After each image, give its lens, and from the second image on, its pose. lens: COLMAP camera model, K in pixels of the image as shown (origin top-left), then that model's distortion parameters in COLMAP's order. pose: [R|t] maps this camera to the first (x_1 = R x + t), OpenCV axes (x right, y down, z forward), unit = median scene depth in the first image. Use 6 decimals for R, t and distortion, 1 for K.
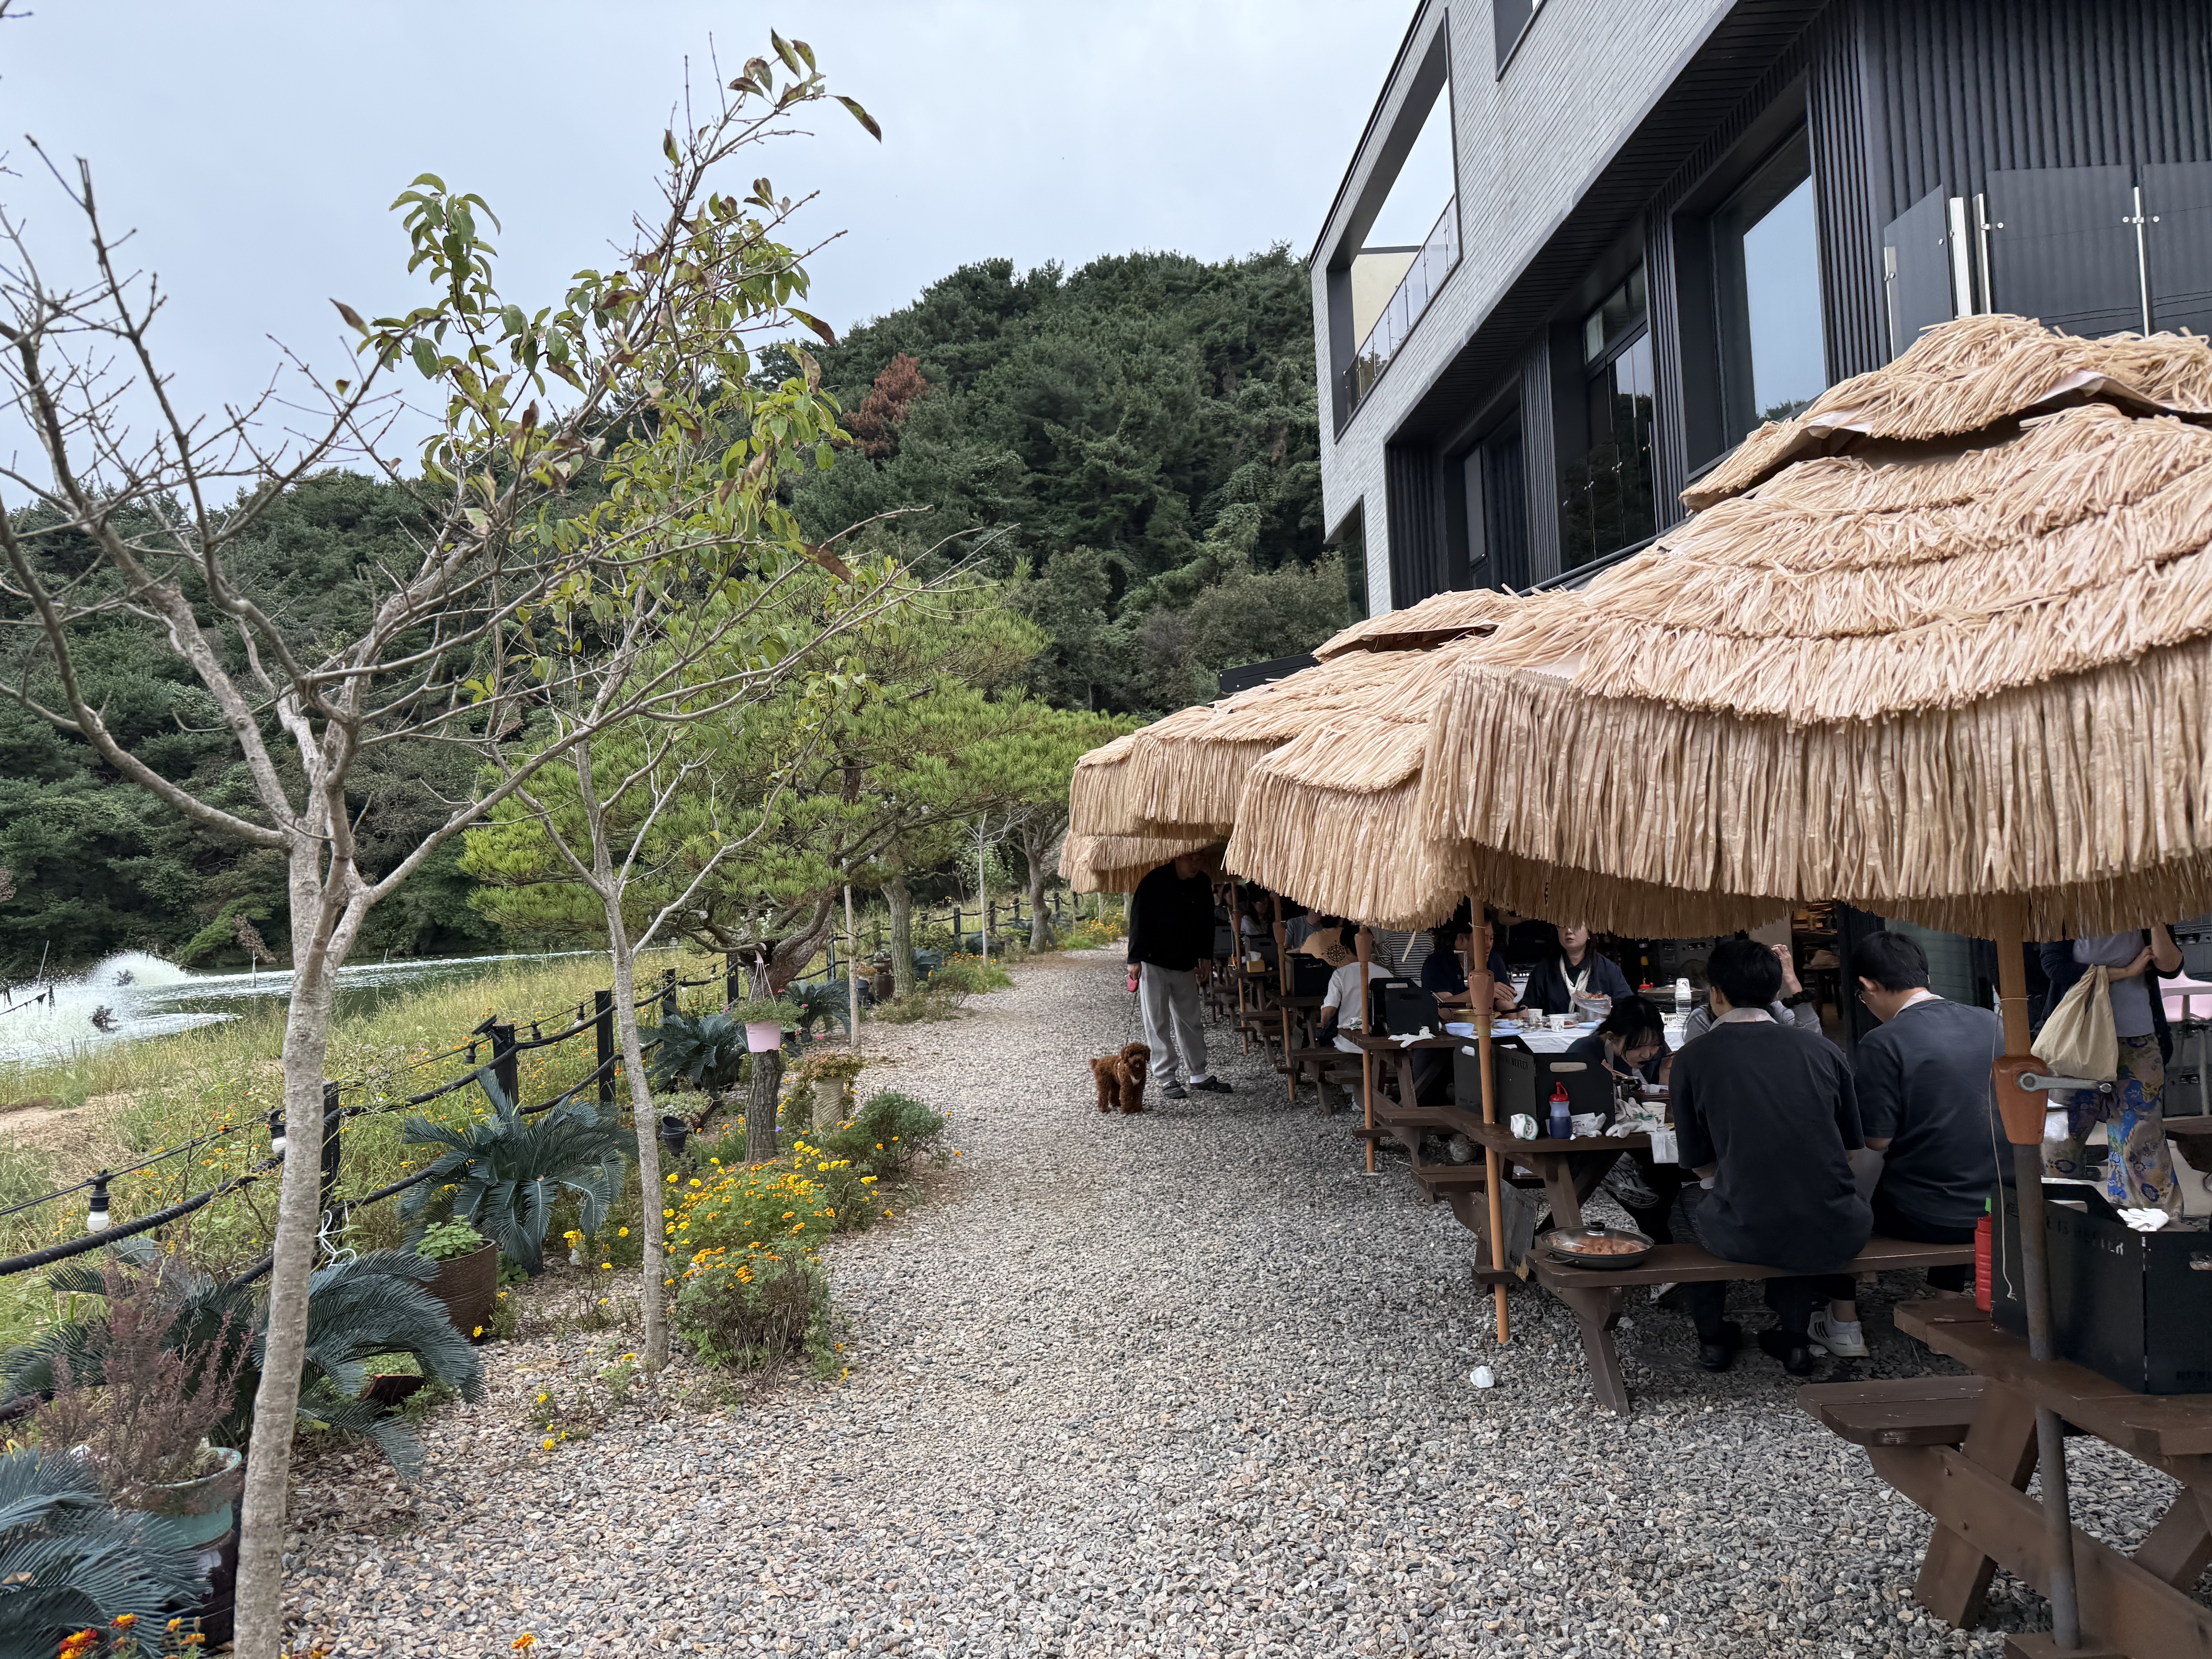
lens RADIAL K [[1589.1, 0, 1105.3], [0, 1589.1, 822.1], [0, 0, 1]] dist [0.037323, -0.012571]
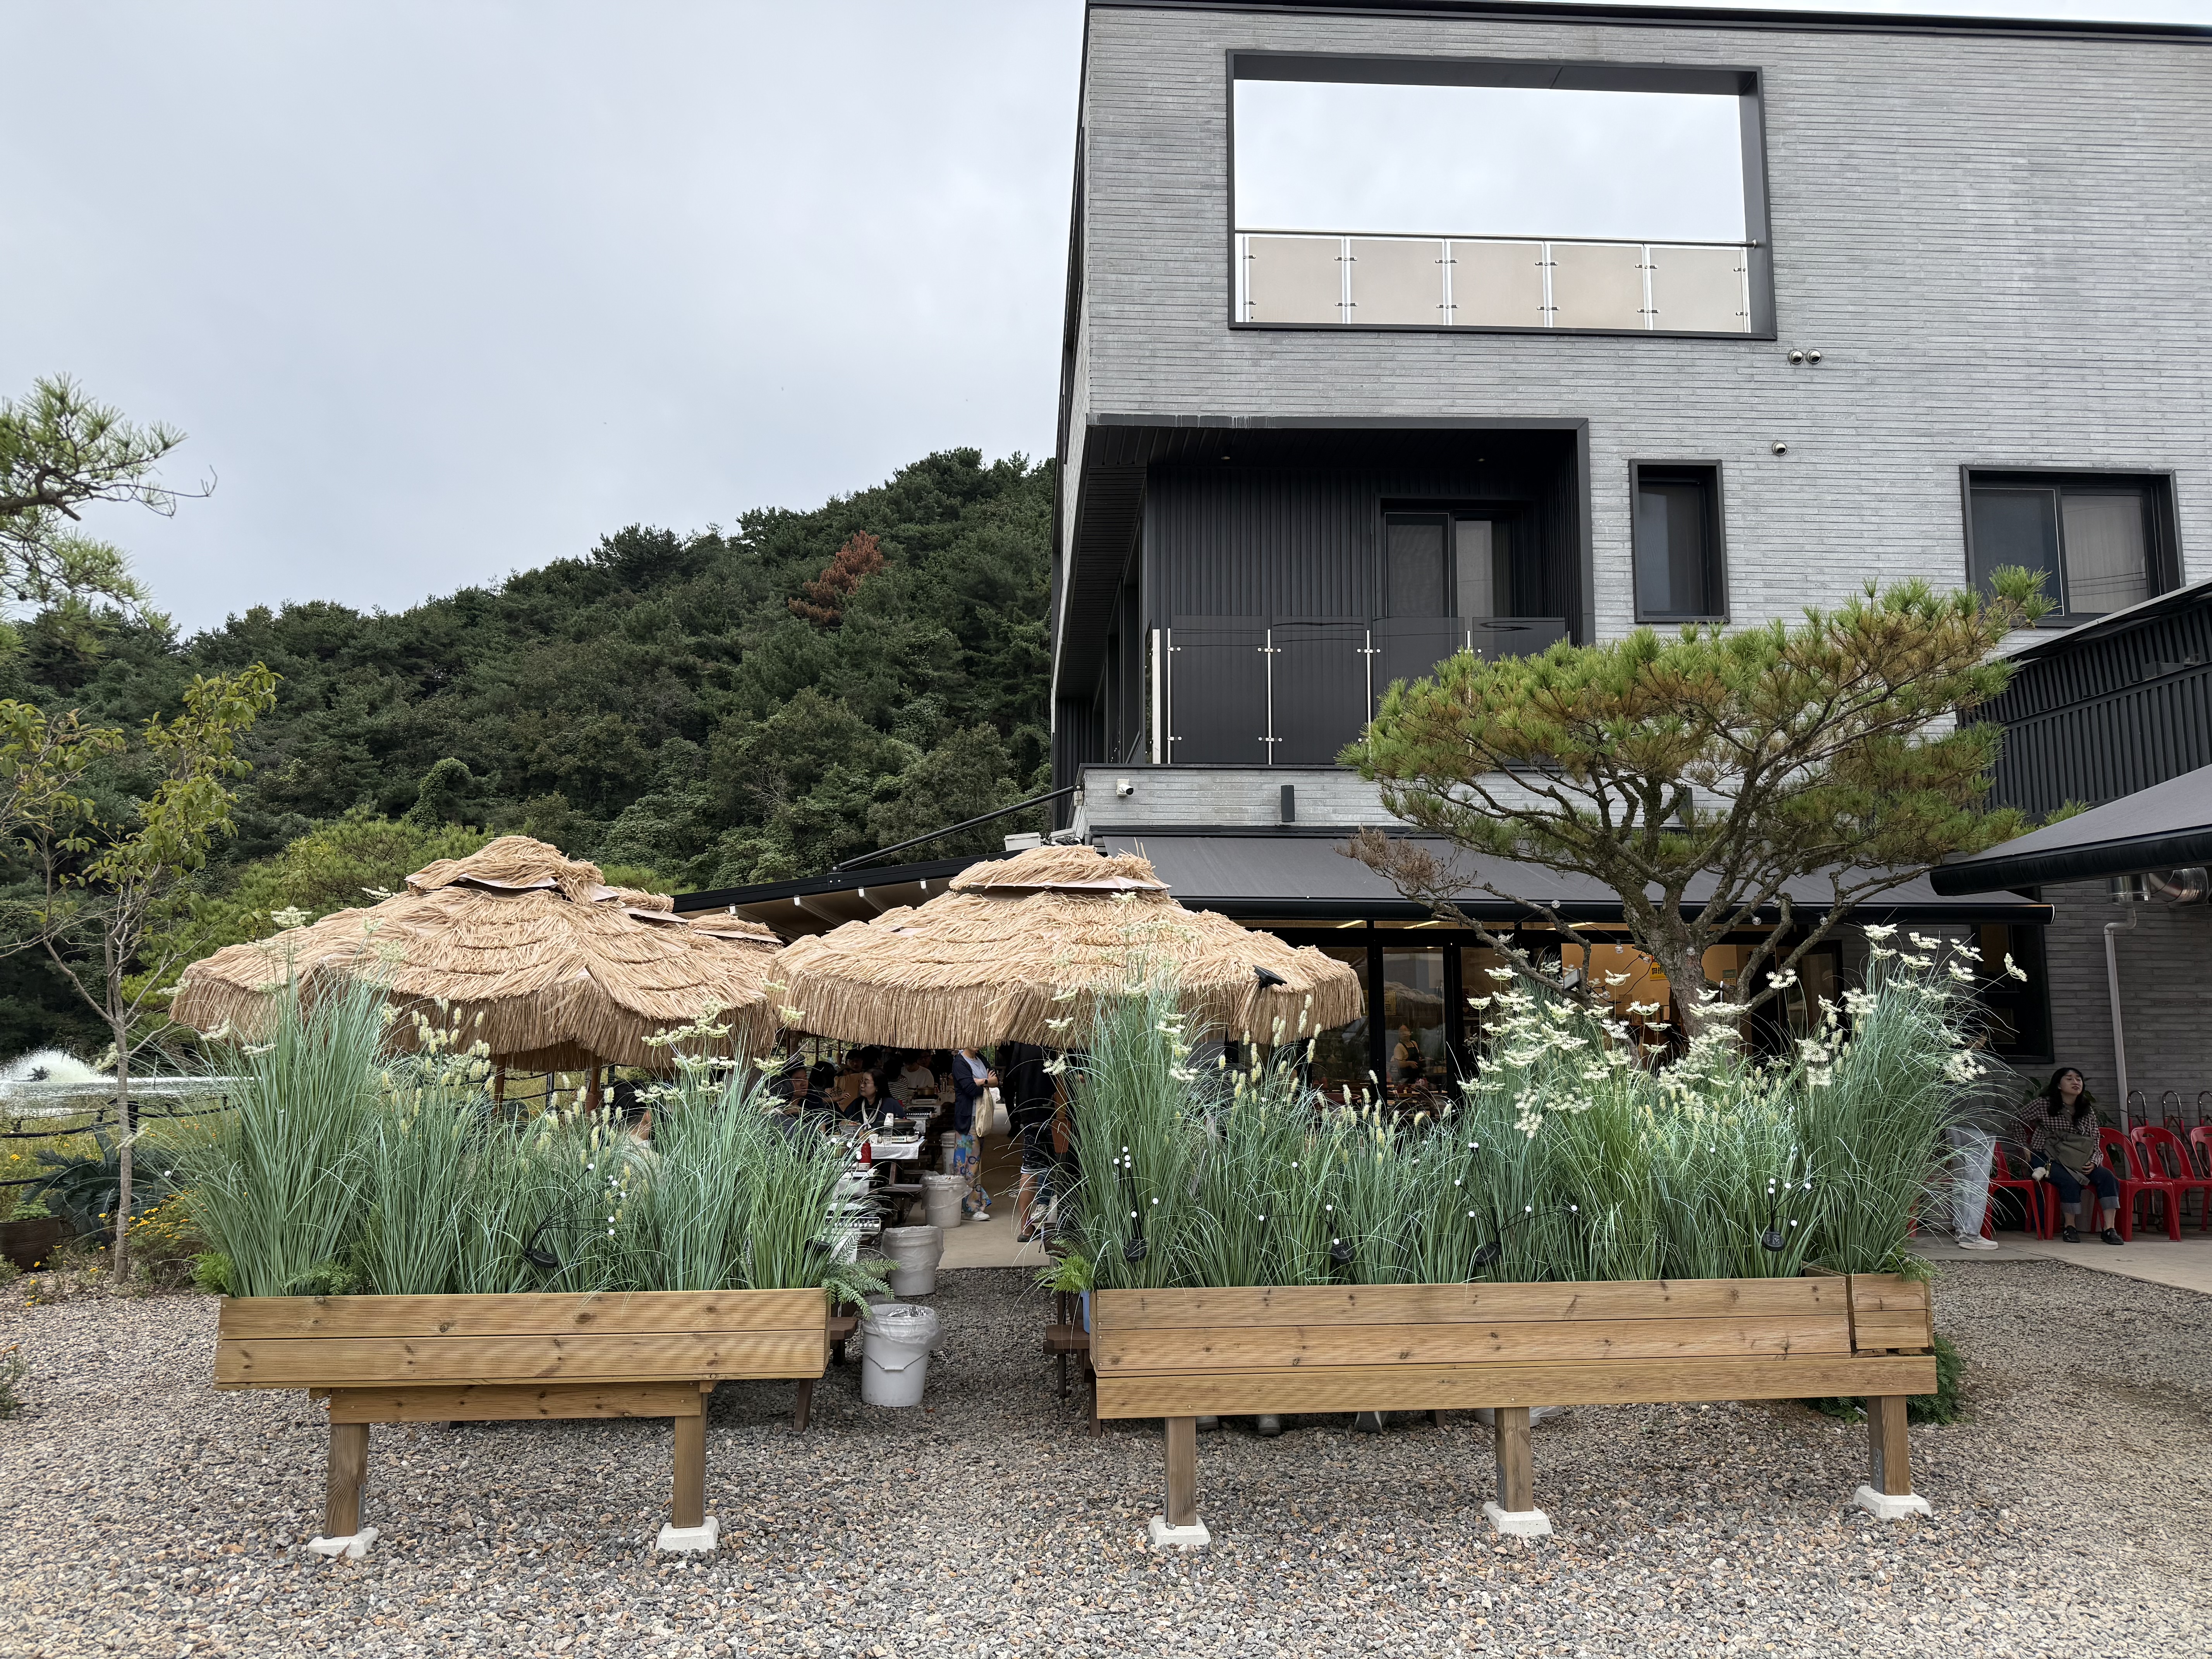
lens RADIAL K [[1589.1, 0, 1156.9], [0, 1589.1, 824.0], [0, 0, 1]] dist [0.037323, -0.012571]
pose [[0.998029, 0.059130, 0.021010, 0.070980], [-0.056918, 0.993974, -0.093680, -0.007433], [-0.026423, 0.092299, 0.995381, -0.073444]]
